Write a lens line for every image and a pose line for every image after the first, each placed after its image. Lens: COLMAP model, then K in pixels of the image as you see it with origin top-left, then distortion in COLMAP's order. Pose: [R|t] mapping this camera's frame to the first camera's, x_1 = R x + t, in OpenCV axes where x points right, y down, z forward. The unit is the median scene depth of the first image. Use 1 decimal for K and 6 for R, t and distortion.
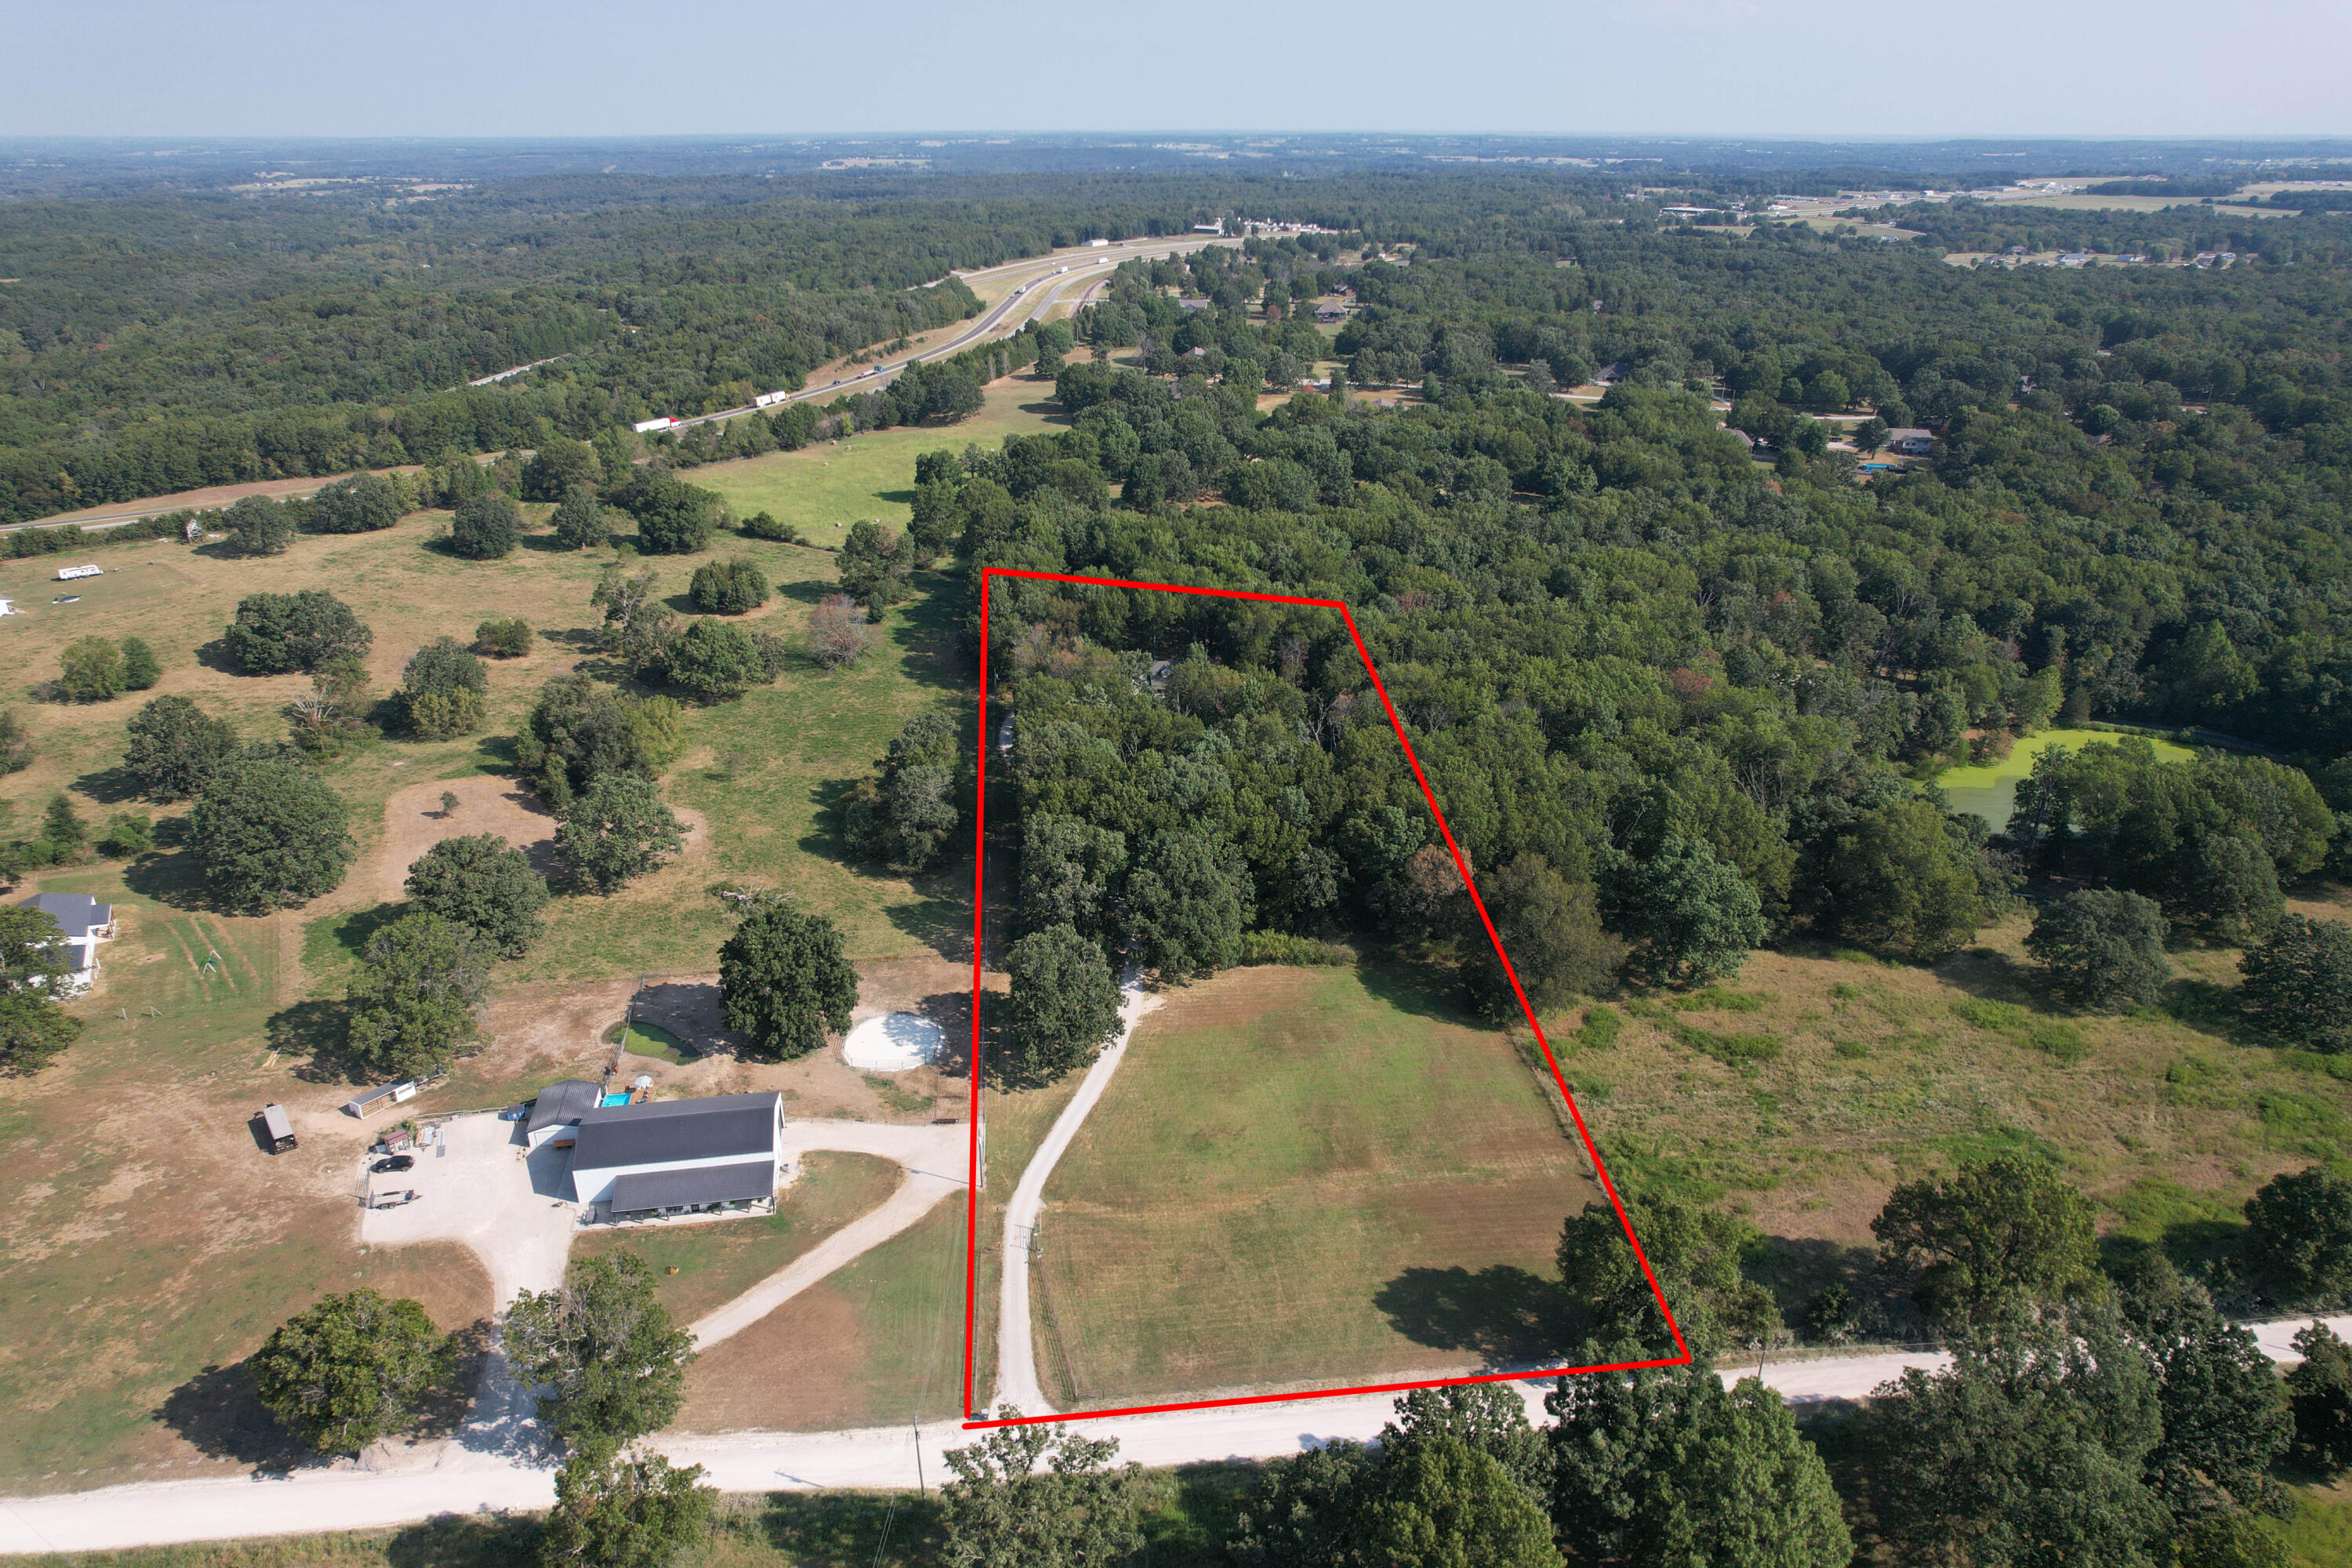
lens RADIAL K [[1514.3, 0, 1182.9], [0, 1514.3, 763.0], [0, 0, 1]] dist [-0.079332, 0.072327]
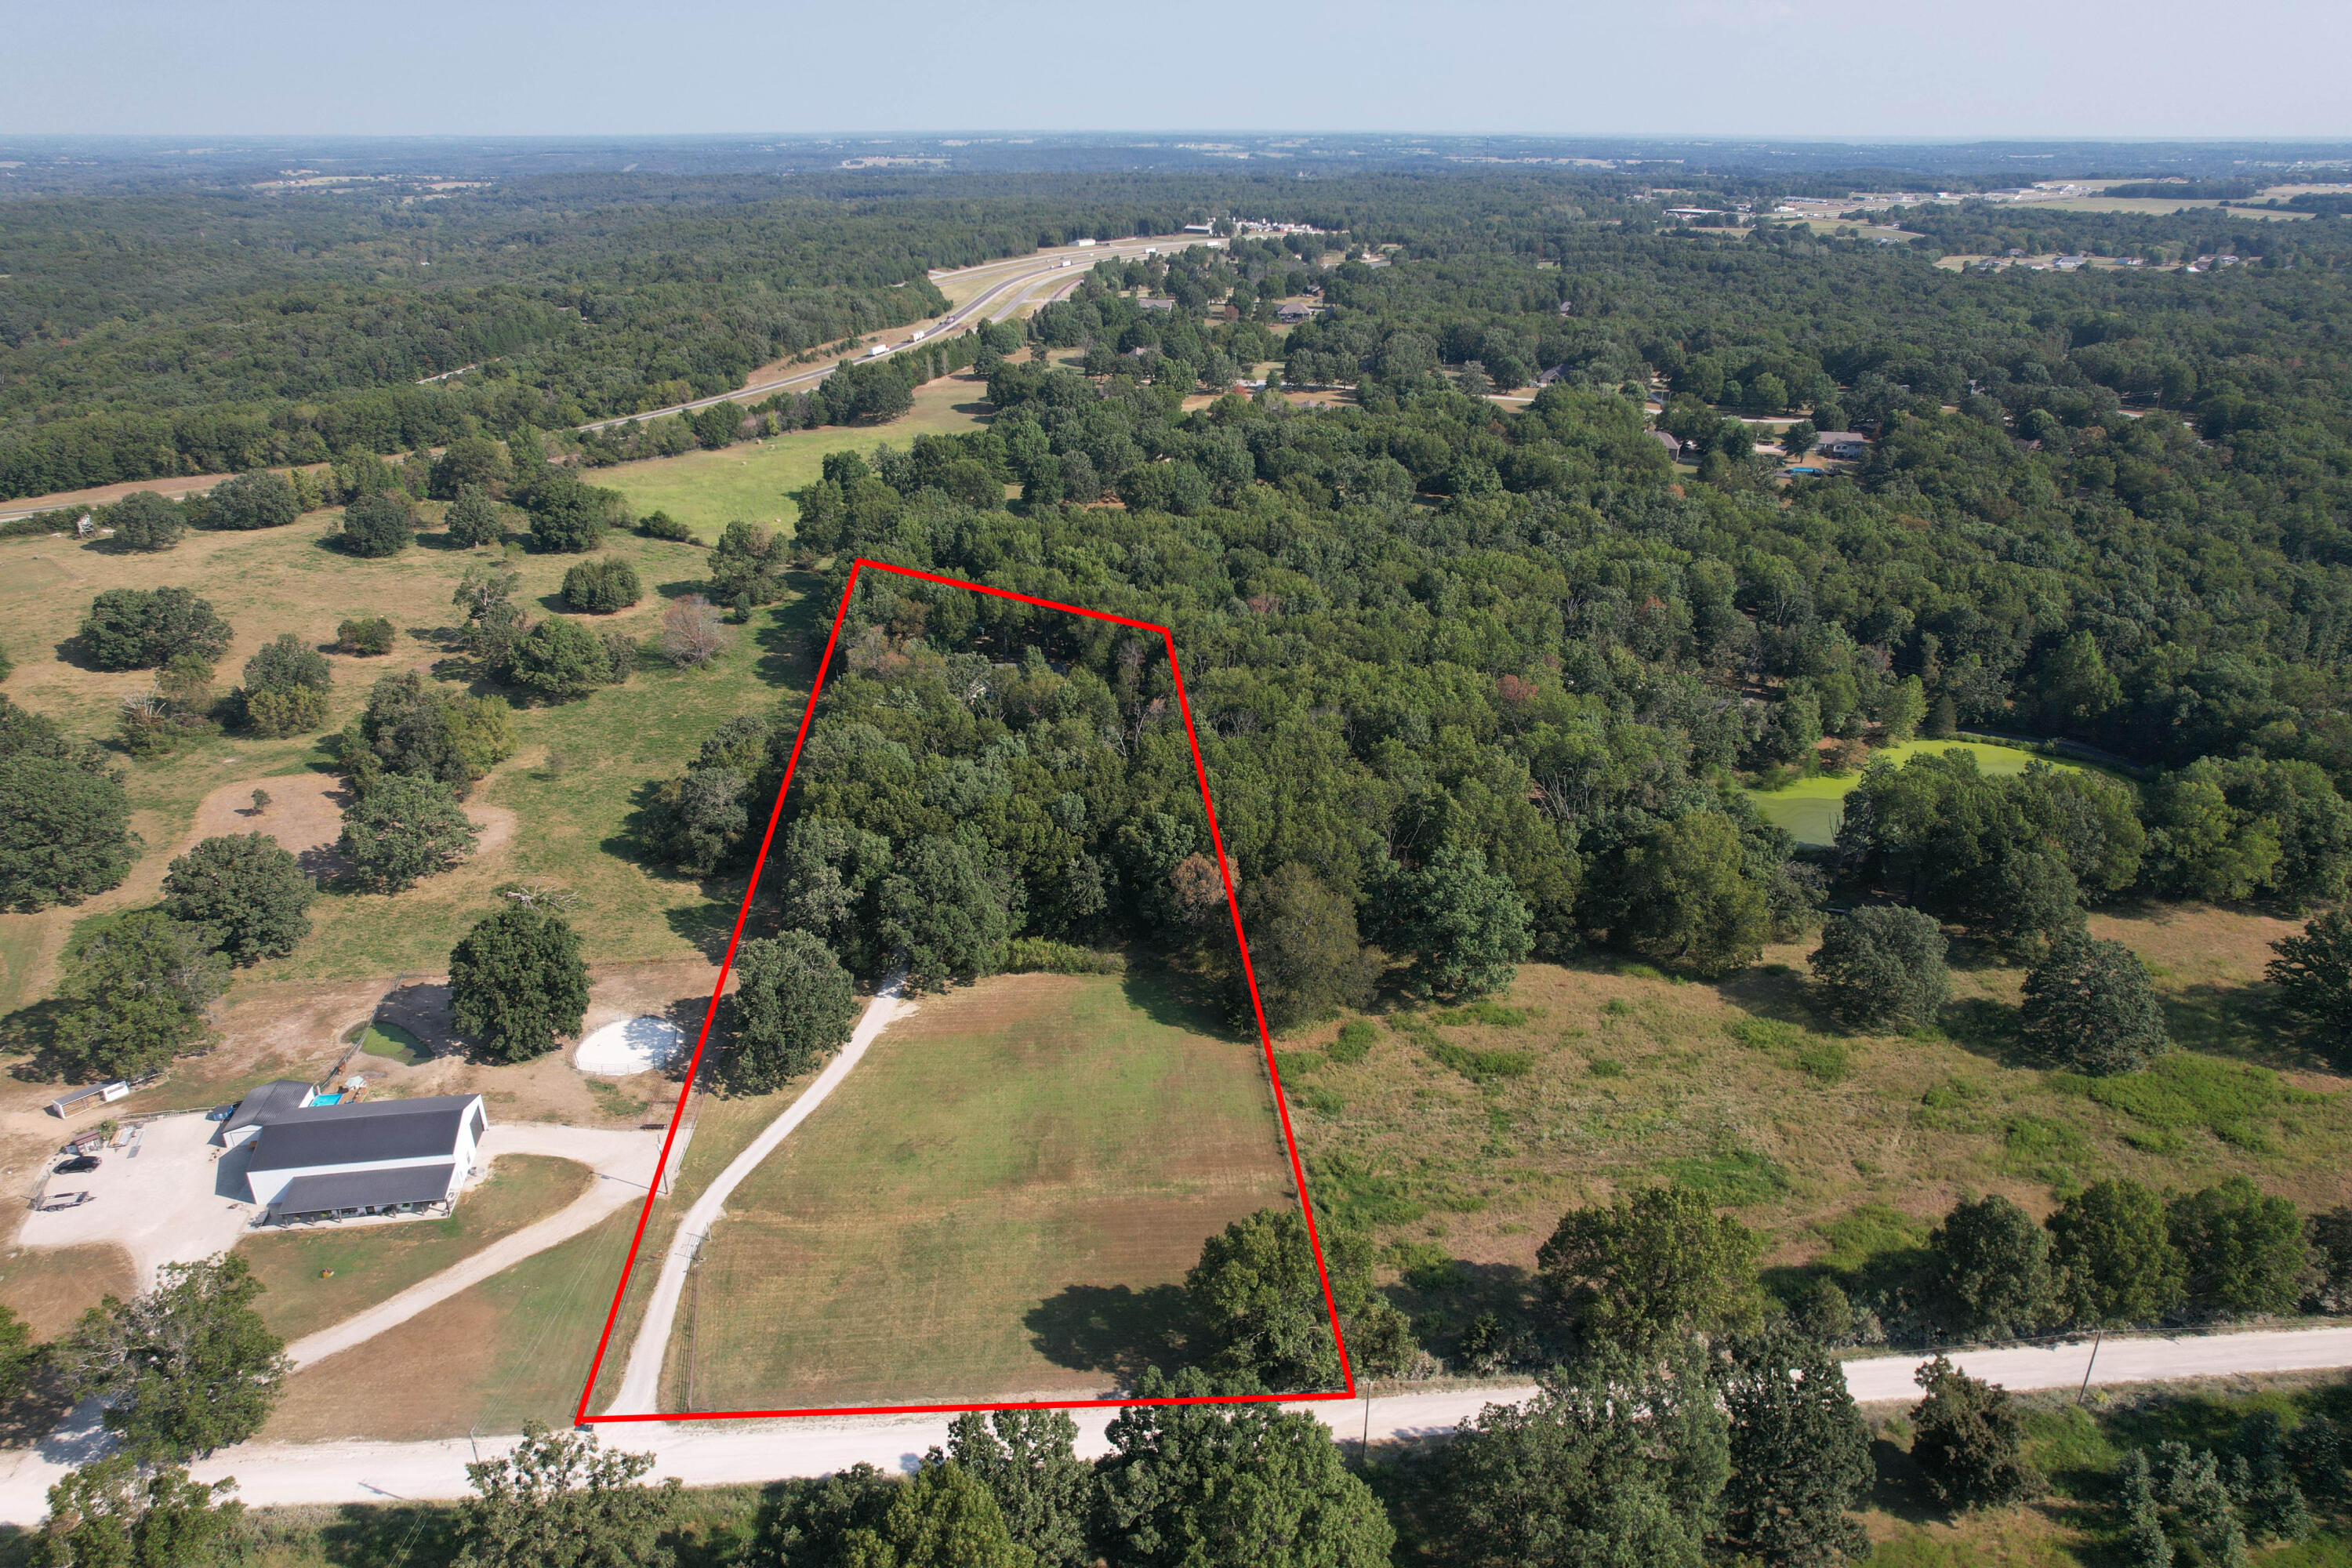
lens RADIAL K [[1514.3, 0, 1182.9], [0, 1514.3, 763.0], [0, 0, 1]] dist [-0.079332, 0.072327]
pose [[0.999845, 0.008560, -0.015394, 0.109532], [-0.008561, 0.999963, 0.000007, -0.002919], [0.015393, 0.000124, 0.999882, 0.008371]]
